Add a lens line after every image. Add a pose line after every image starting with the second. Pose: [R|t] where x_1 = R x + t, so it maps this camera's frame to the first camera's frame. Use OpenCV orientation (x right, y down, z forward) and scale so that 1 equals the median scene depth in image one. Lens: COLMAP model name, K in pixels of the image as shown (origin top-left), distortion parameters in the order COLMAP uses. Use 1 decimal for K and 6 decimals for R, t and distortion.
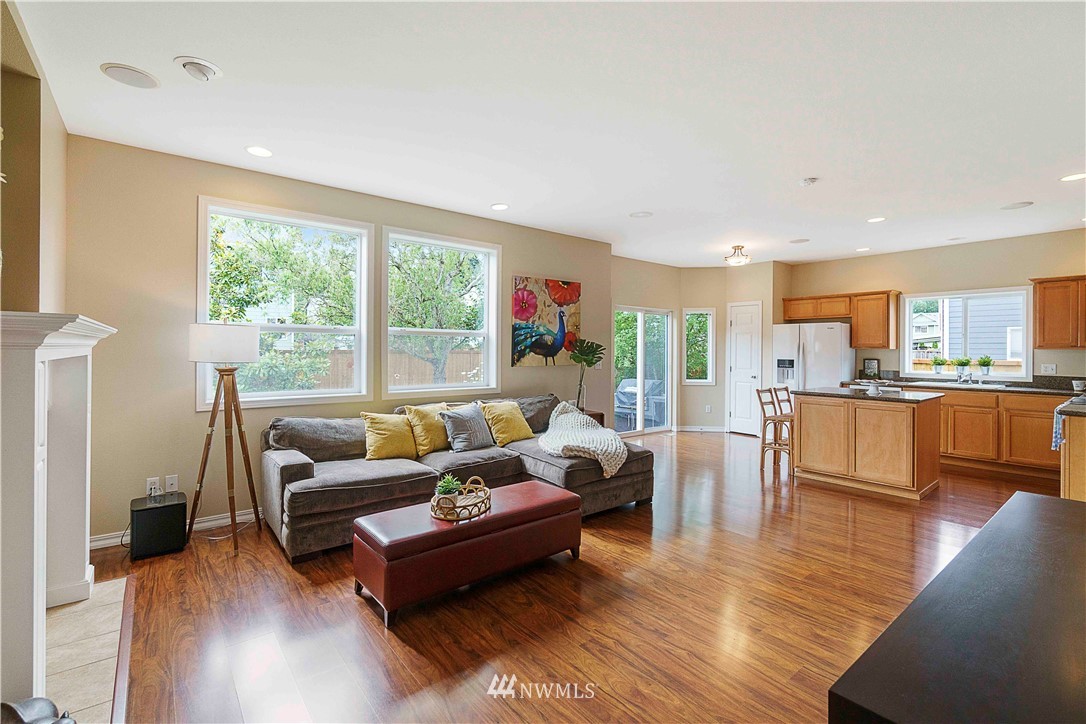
lens RADIAL K [[479.6, 0, 546.2], [0, 479.6, 354.4], [0, 0, 1]] dist [-0.001726, 0.000135]
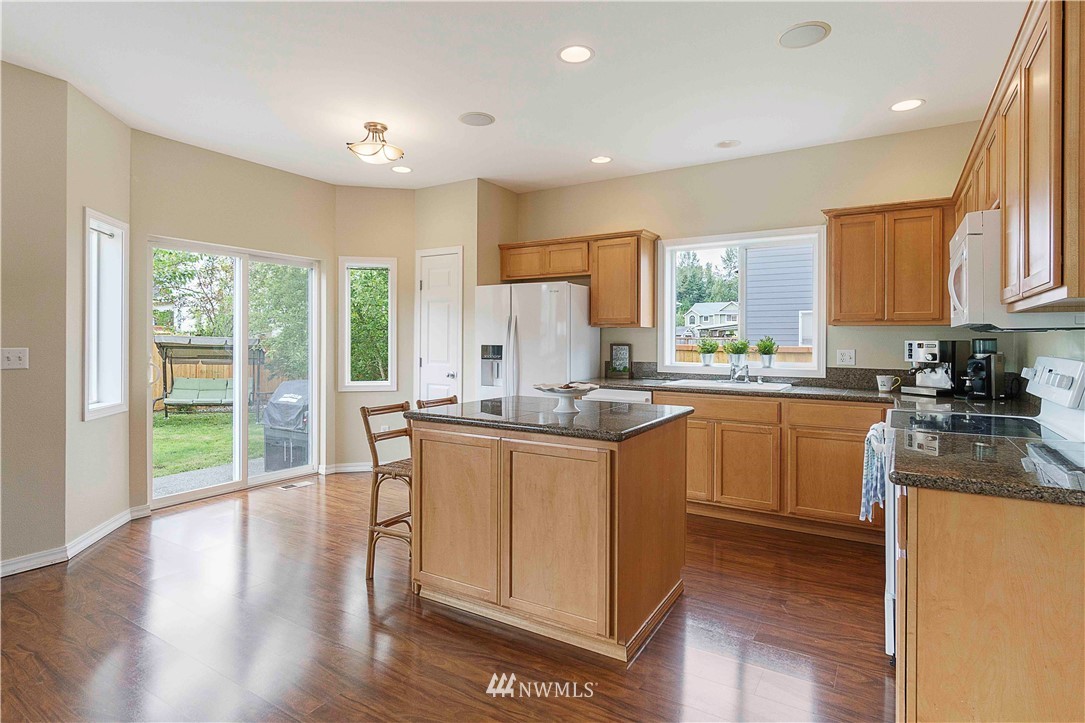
lens RADIAL K [[557.1, 0, 539.1], [0, 557.1, 347.9], [0, 0, 1]] dist [-0.002568, -0.000380]
pose [[0.947329, -0.004481, 0.320230, 0.372375], [0.002715, 0.999979, 0.005961, 0.010953], [-0.320250, -0.004778, 0.947321, 0.375217]]
